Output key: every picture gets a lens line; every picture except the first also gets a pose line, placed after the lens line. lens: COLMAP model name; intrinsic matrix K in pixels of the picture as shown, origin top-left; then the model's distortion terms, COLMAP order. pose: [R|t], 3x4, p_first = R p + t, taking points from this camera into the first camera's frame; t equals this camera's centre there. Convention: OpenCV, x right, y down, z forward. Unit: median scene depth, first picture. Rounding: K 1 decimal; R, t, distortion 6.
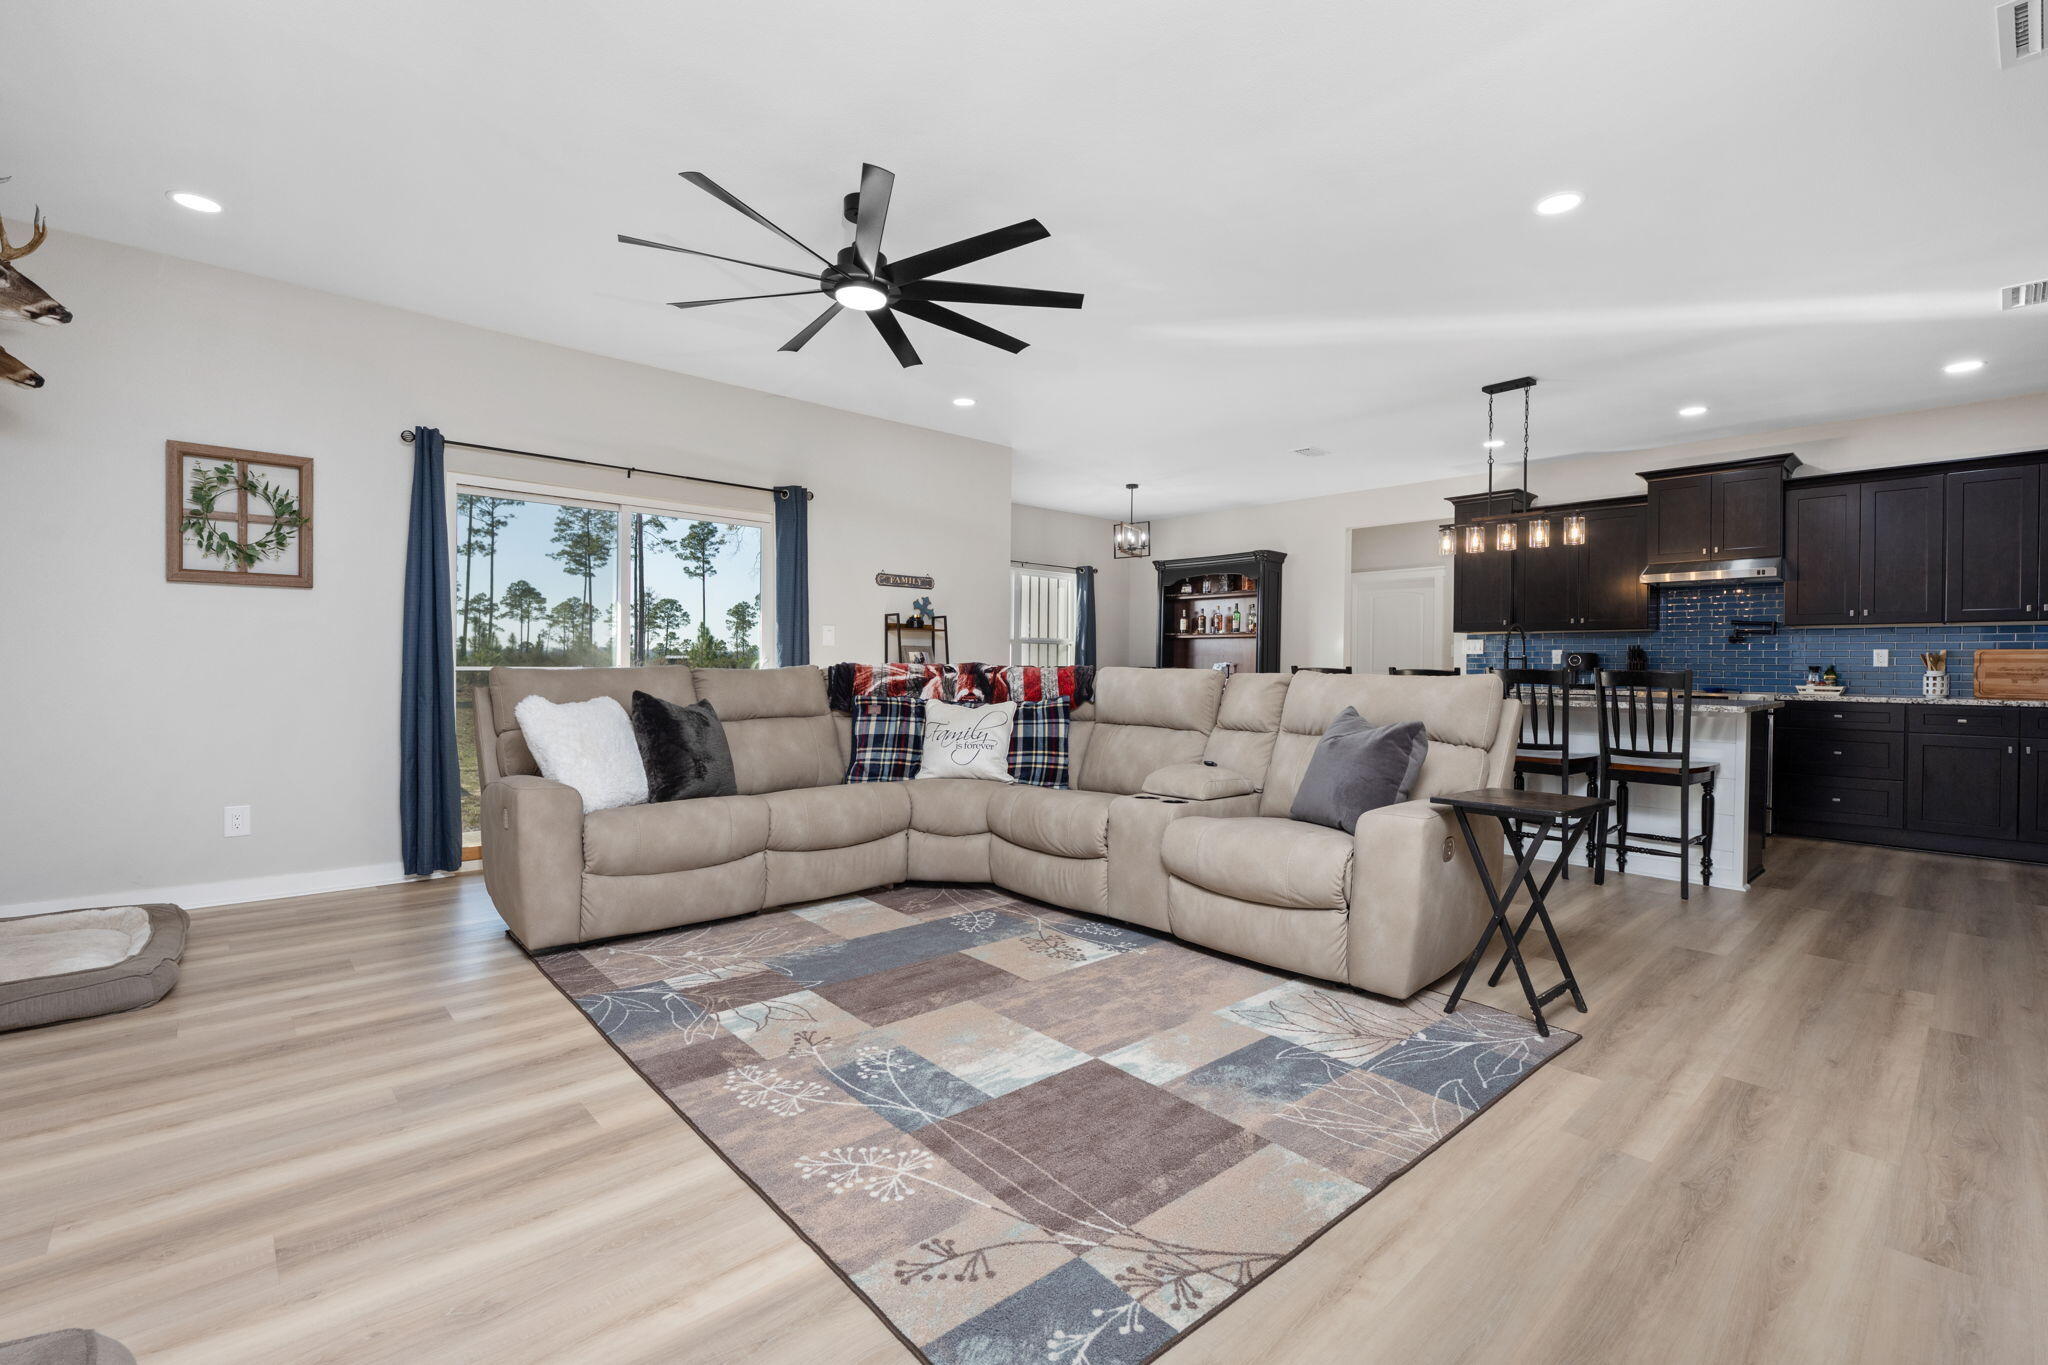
lens RADIAL K [[893.3, 0, 1024.0], [0, 893.3, 682.5], [0, 0, 1]] dist [-0.034410, 0.006951]
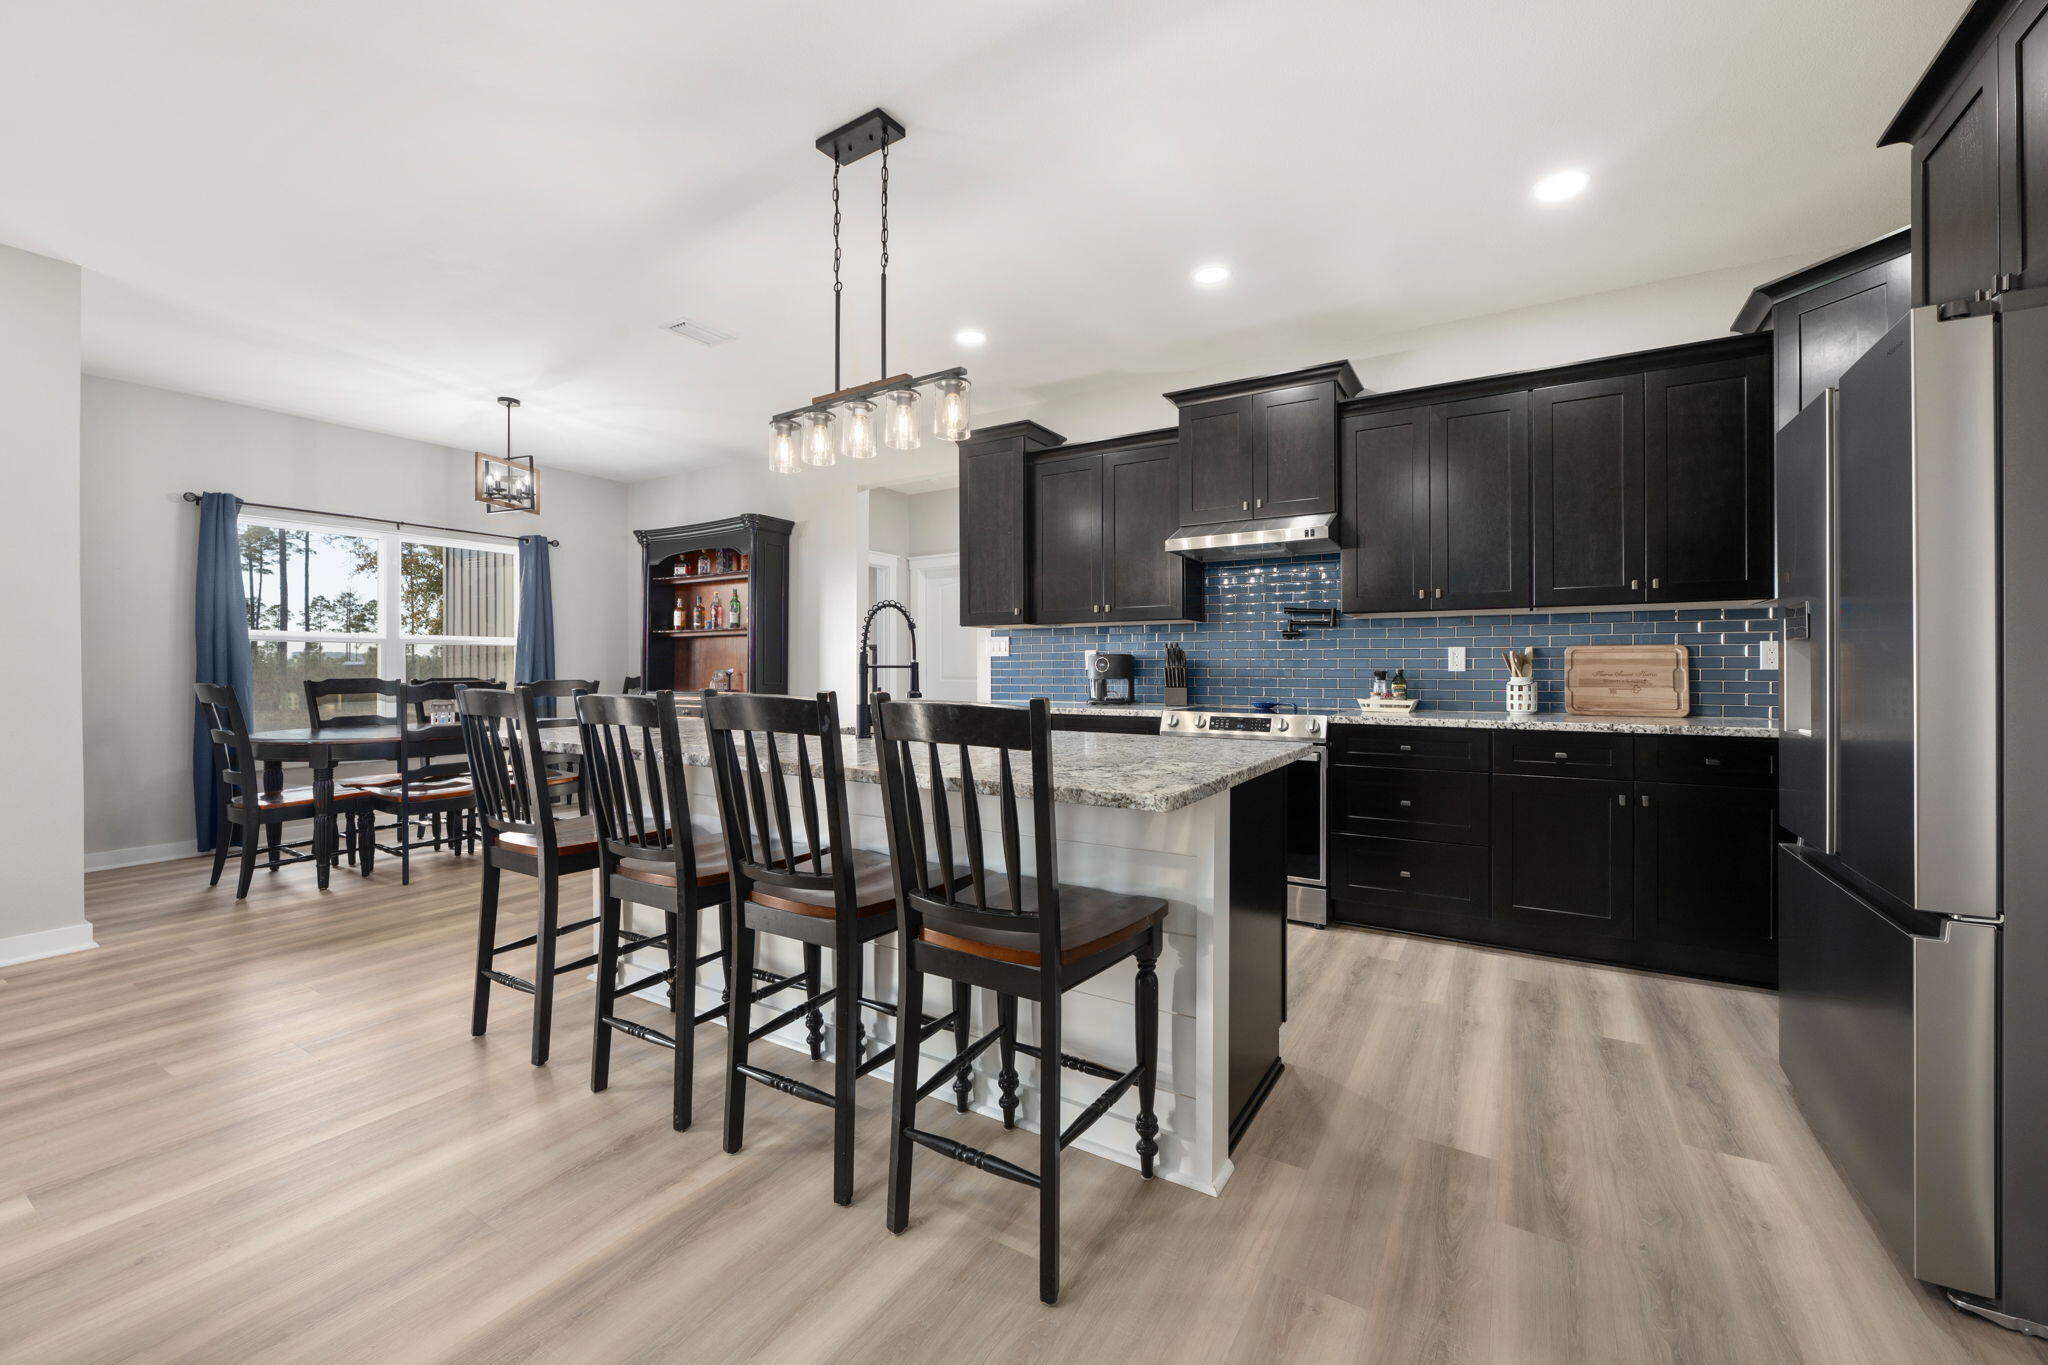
lens RADIAL K [[893.3, 0, 1024.0], [0, 893.3, 682.5], [0, 0, 1]] dist [-0.034410, 0.006951]
pose [[0.946689, -0.014962, 0.321802, 0.400428], [0.016091, 0.999870, -0.000851, -0.013445], [-0.321747, 0.005983, 0.946807, 0.410692]]
